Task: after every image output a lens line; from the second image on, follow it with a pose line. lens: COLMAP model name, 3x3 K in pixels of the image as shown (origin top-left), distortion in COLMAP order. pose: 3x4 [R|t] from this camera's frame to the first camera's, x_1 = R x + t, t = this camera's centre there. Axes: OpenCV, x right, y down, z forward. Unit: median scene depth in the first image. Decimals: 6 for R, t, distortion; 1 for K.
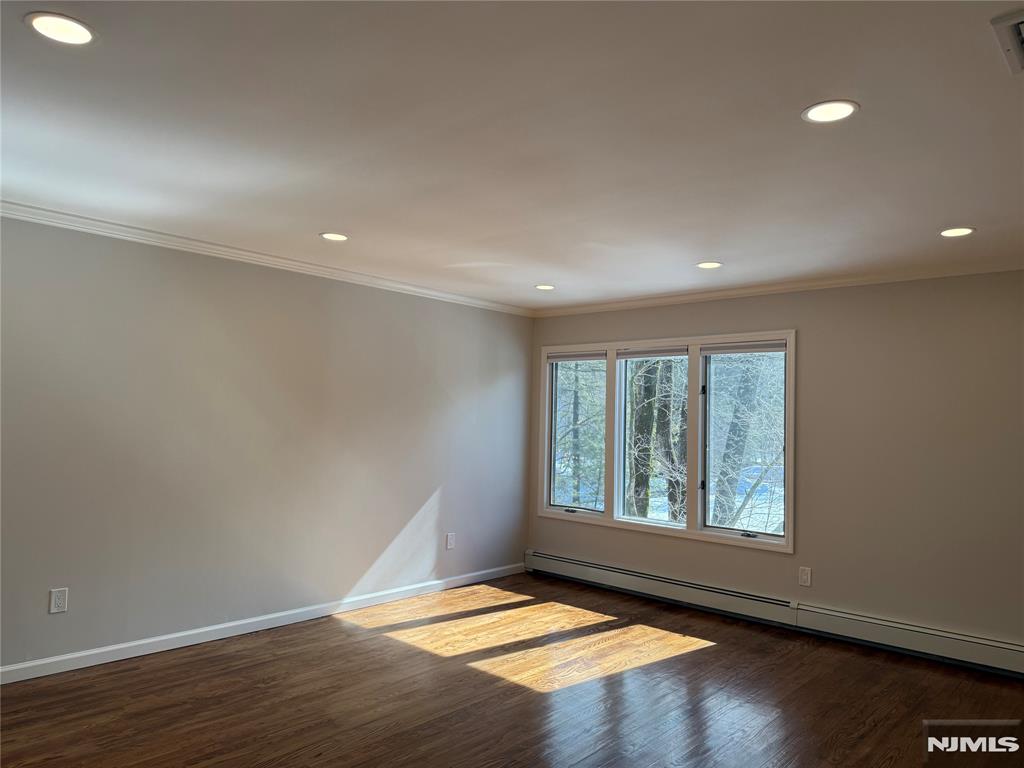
lens RADIAL K [[721.4, 0, 512.0], [0, 721.4, 384.0], [0, 0, 1]] dist [0.003022, 0.003878]
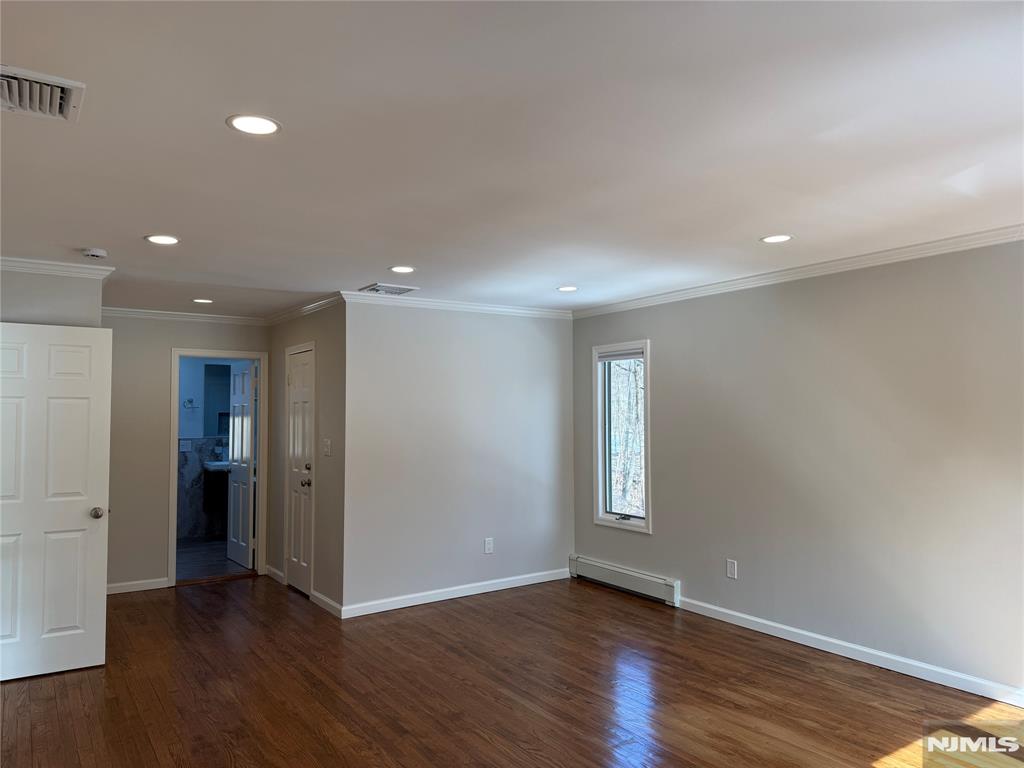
lens RADIAL K [[721.4, 0, 512.0], [0, 721.4, 384.0], [0, 0, 1]] dist [0.003022, 0.003878]
pose [[-0.246661, -0.075319, -0.966171, 0.769183], [0.046261, 0.994924, -0.089370, 0.057219], [0.967997, -0.066740, -0.241924, 0.926785]]
